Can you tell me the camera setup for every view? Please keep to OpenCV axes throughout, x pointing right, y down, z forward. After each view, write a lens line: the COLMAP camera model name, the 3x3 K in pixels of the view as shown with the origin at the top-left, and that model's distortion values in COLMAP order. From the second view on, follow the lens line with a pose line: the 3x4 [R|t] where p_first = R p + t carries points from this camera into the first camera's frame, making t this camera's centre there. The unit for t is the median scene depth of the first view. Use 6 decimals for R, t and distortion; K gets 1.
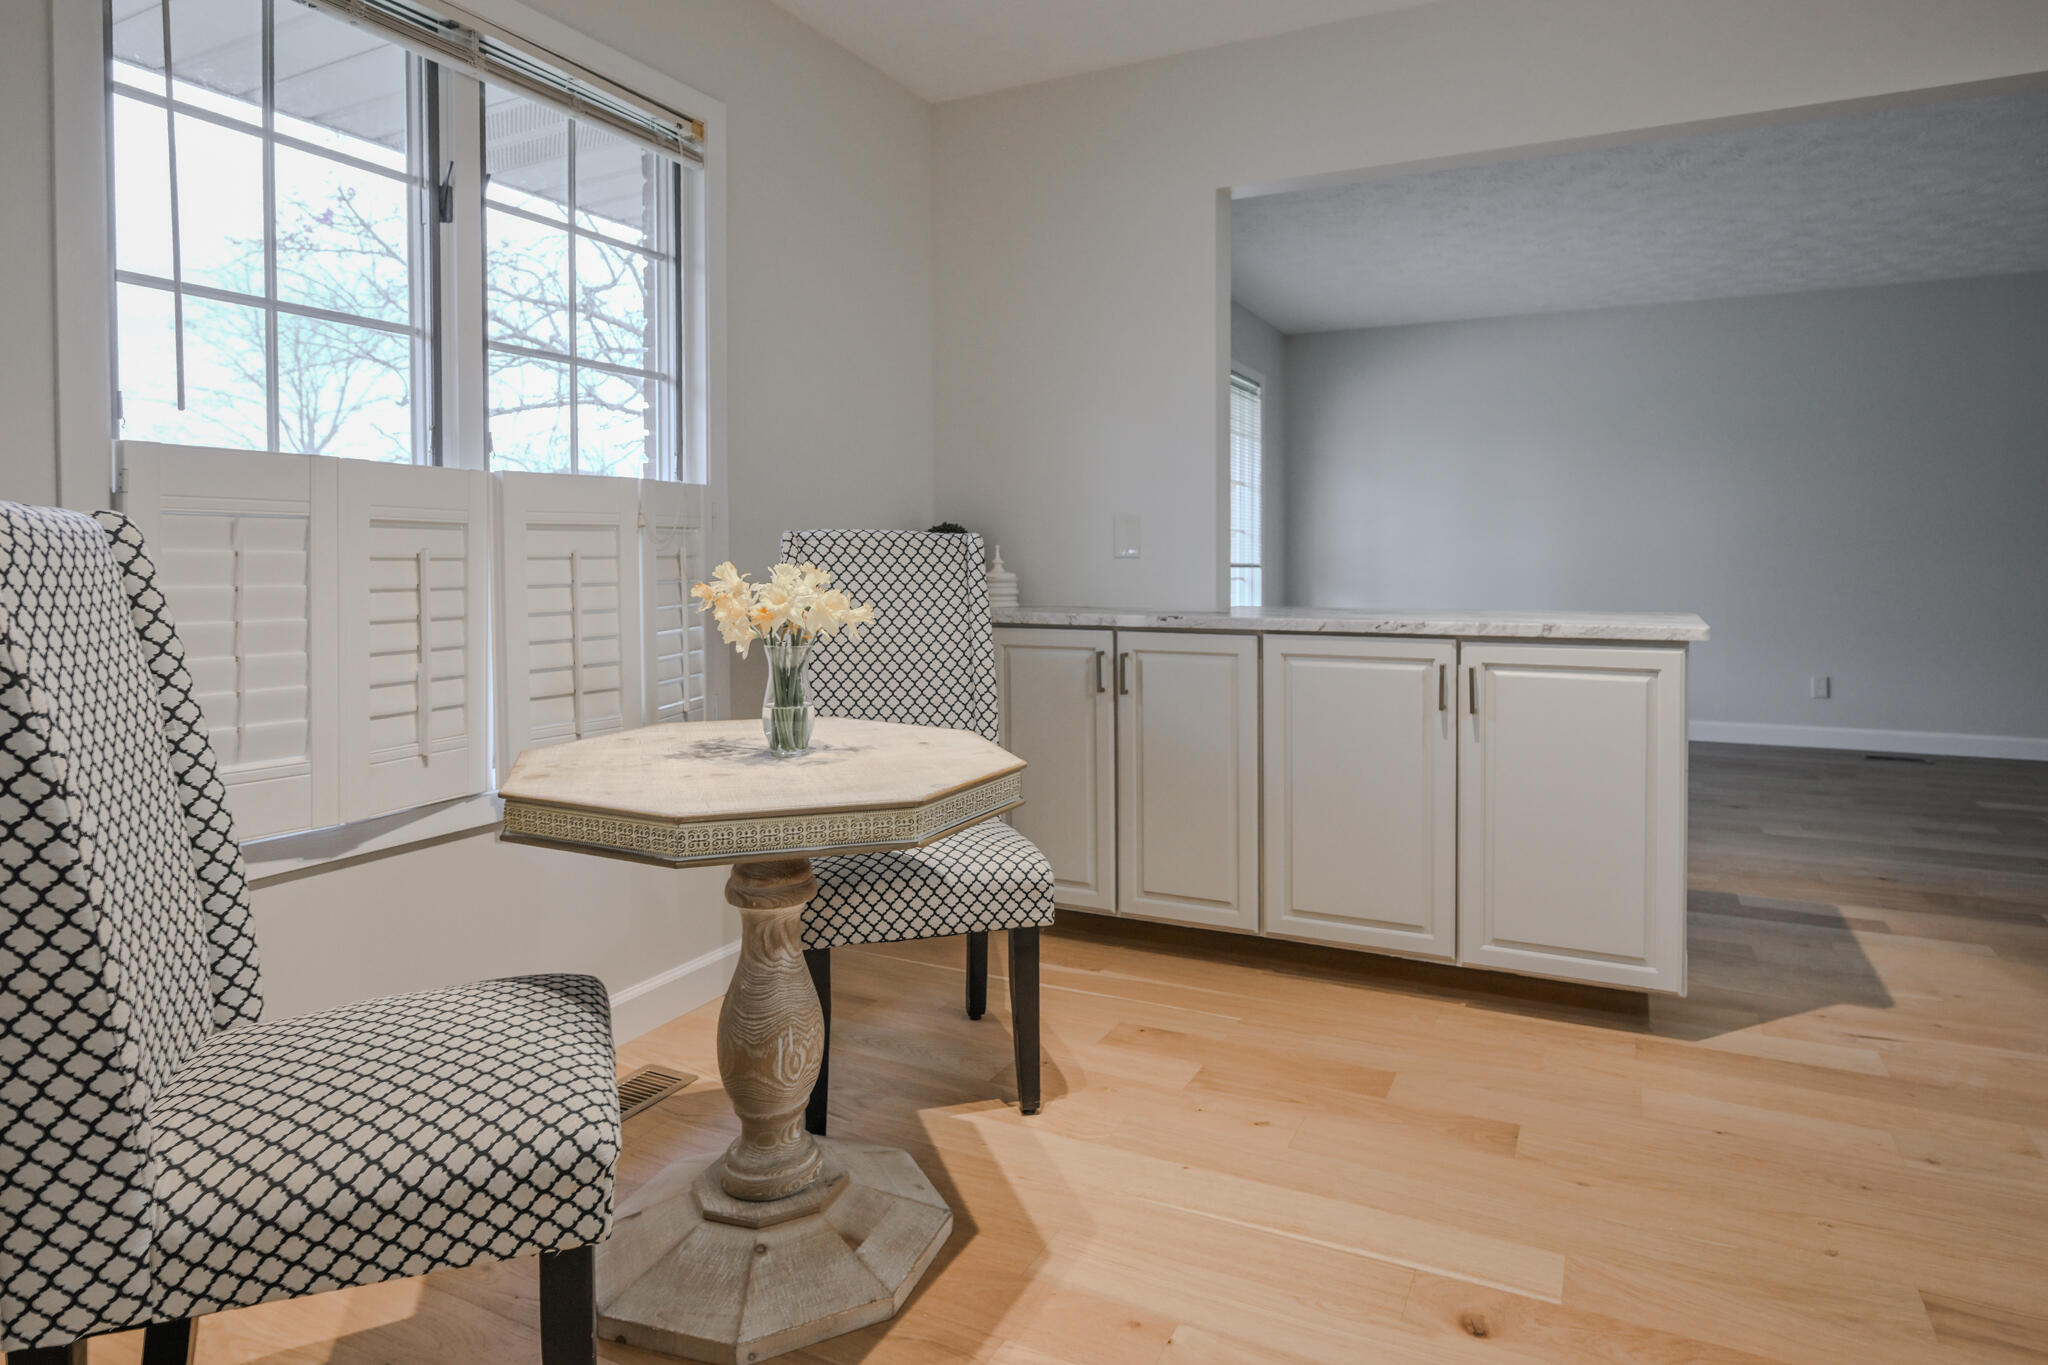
lens RADIAL K [[1144.0, 0, 1075.1], [0, 1144.0, 569.4], [0, 0, 1]] dist [0.001873, 0.002576]
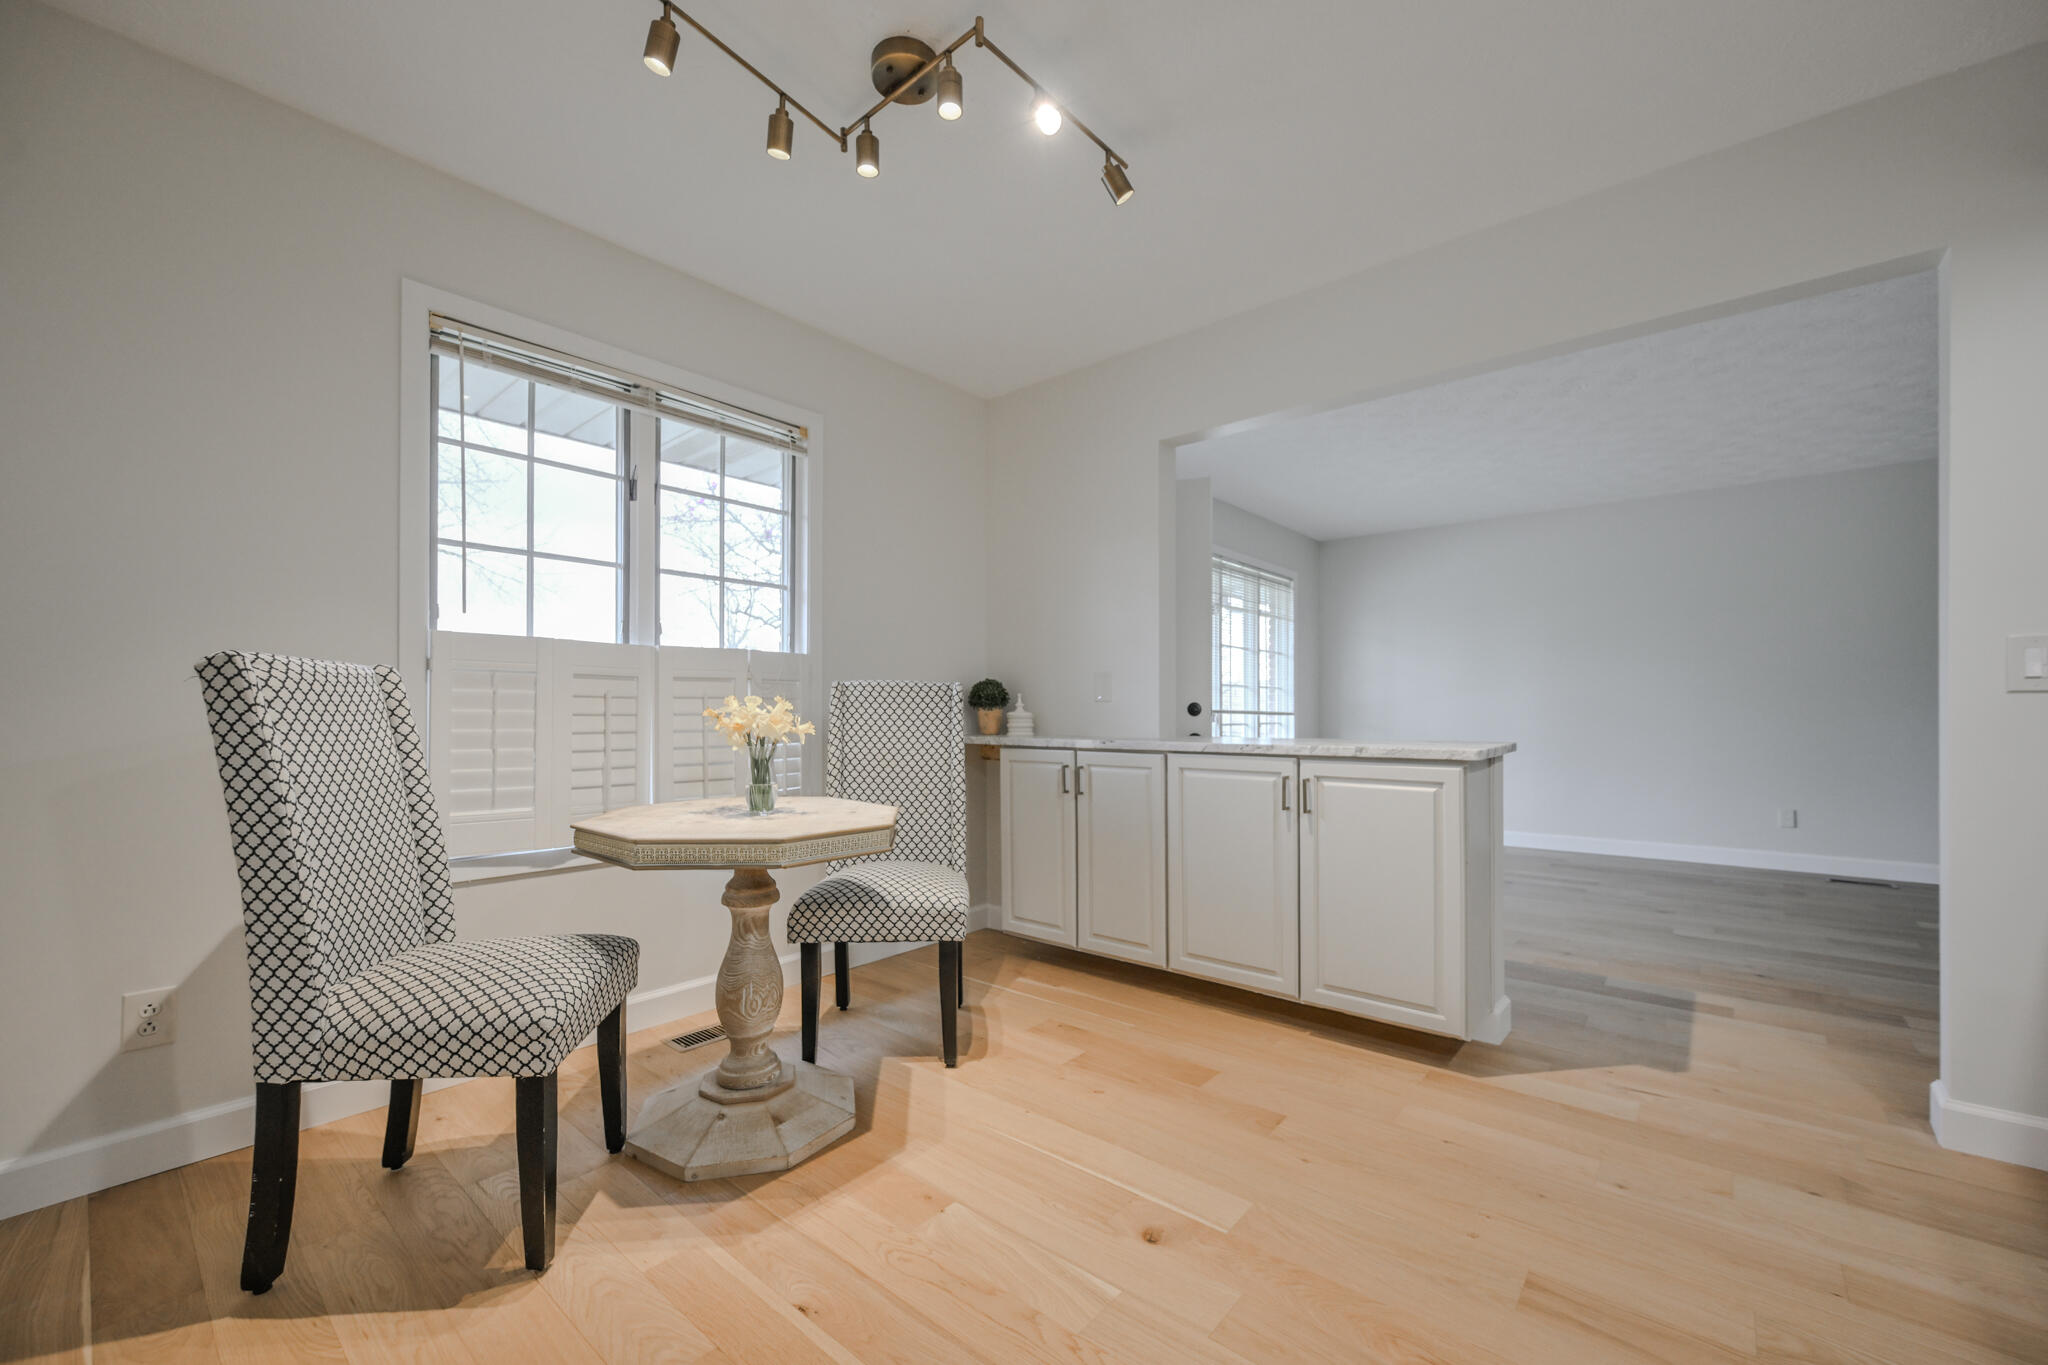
lens RADIAL K [[813.6, 0, 1027.9], [0, 813.6, 700.8], [0, 0, 1]] dist [0.003870, -0.000753]
pose [[0.965000, -0.002712, -0.262235, 0.335763], [-0.004405, 0.999638, -0.026548, 0.024767], [0.262212, 0.026773, 0.964639, -0.011767]]
